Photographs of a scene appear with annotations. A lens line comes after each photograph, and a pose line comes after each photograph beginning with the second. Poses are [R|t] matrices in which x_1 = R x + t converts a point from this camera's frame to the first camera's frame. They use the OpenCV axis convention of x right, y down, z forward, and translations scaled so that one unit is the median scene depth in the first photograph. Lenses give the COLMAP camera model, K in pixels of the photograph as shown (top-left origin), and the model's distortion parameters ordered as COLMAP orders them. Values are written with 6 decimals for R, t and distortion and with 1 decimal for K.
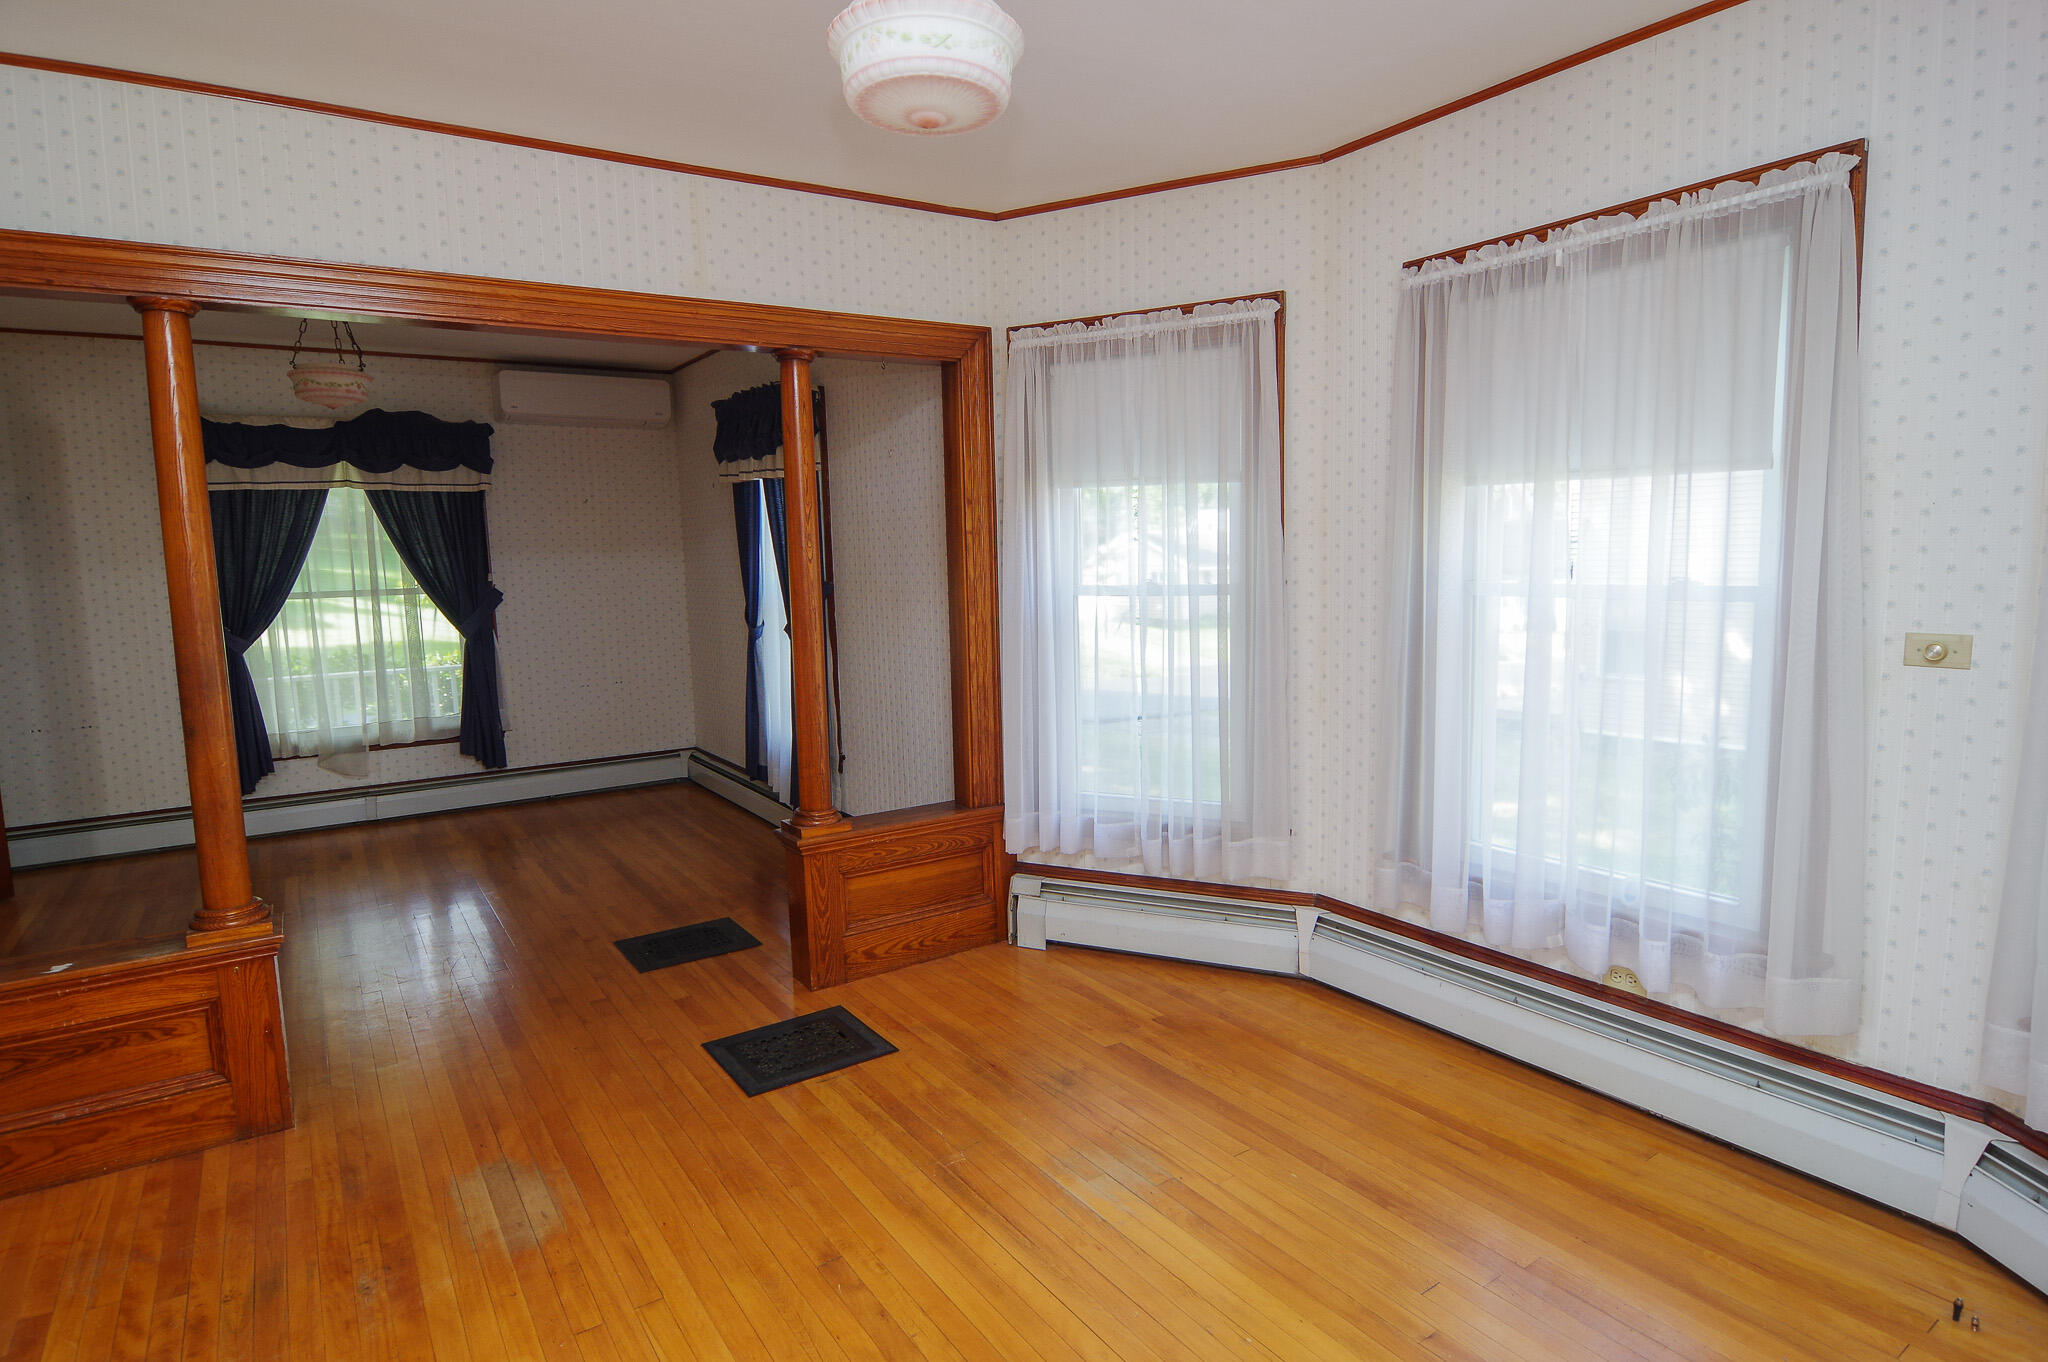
lens RADIAL K [[1094.8, 0, 1026.0], [0, 1094.8, 680.0], [0, 0, 1]] dist [-0.007339, -0.006322]
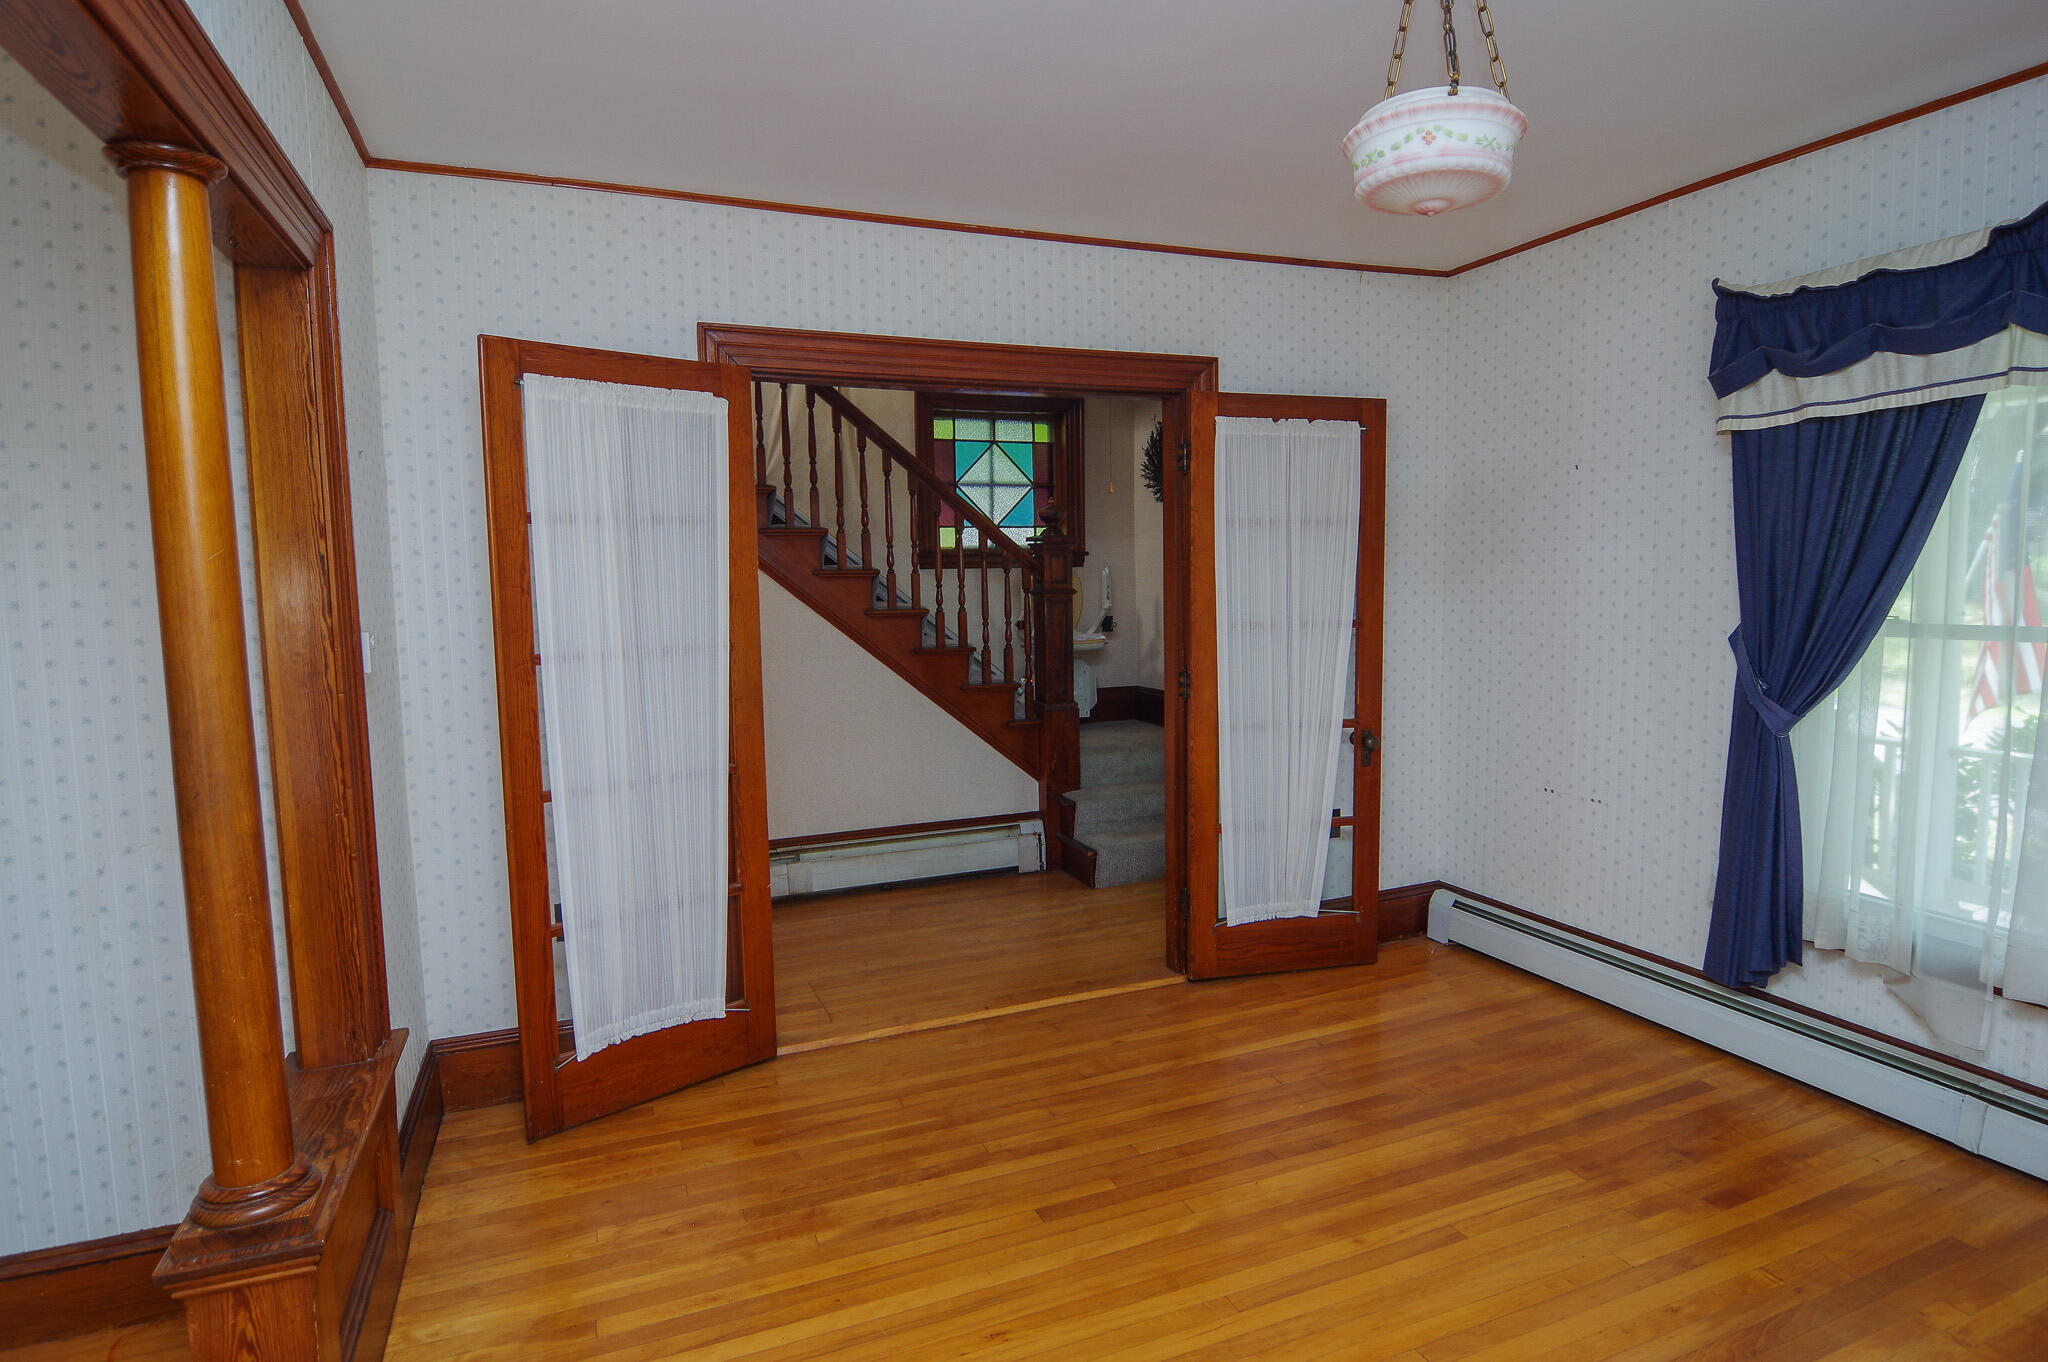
lens RADIAL K [[1094.8, 0, 1008.3], [0, 1094.8, 683.7], [0, 0, 1]] dist [-0.007339, -0.006322]
pose [[-0.228069, 0.118353, -0.966425, -0.127398], [-0.091981, 0.985526, 0.142399, -0.096018], [0.969290, 0.121370, -0.213882, 0.813632]]
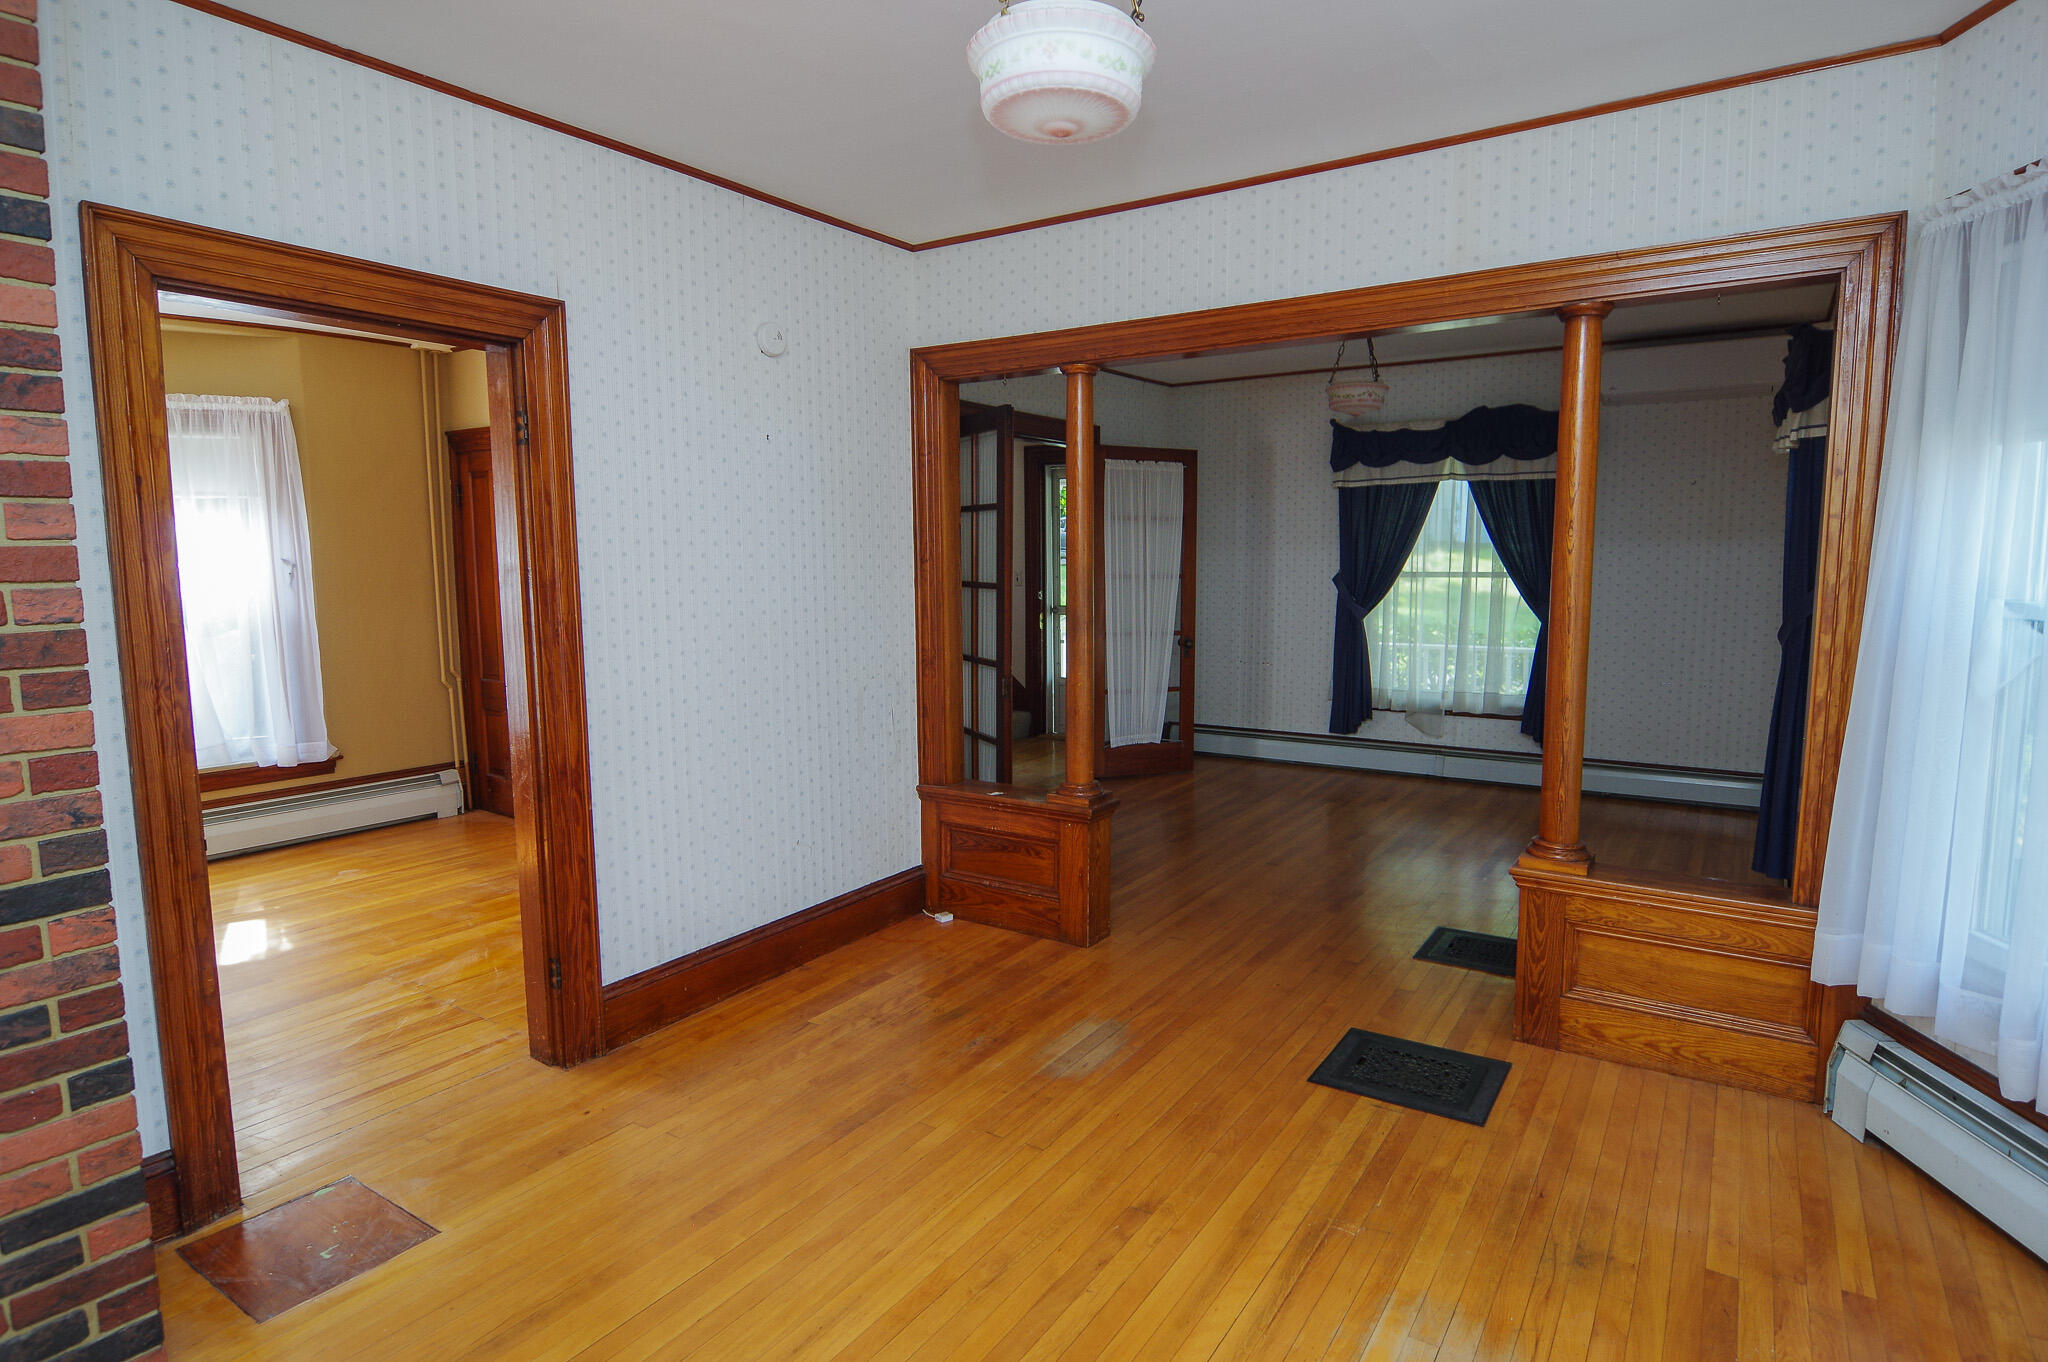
lens RADIAL K [[1094.8, 0, 1034.9], [0, 1094.8, 680.1], [0, 0, 1]] dist [-0.007339, -0.006322]
pose [[0.383128, 0.125661, -0.915108, 0.303653], [-0.112267, 0.989693, 0.088900, -0.027087], [0.916847, 0.068676, 0.393287, 0.198510]]
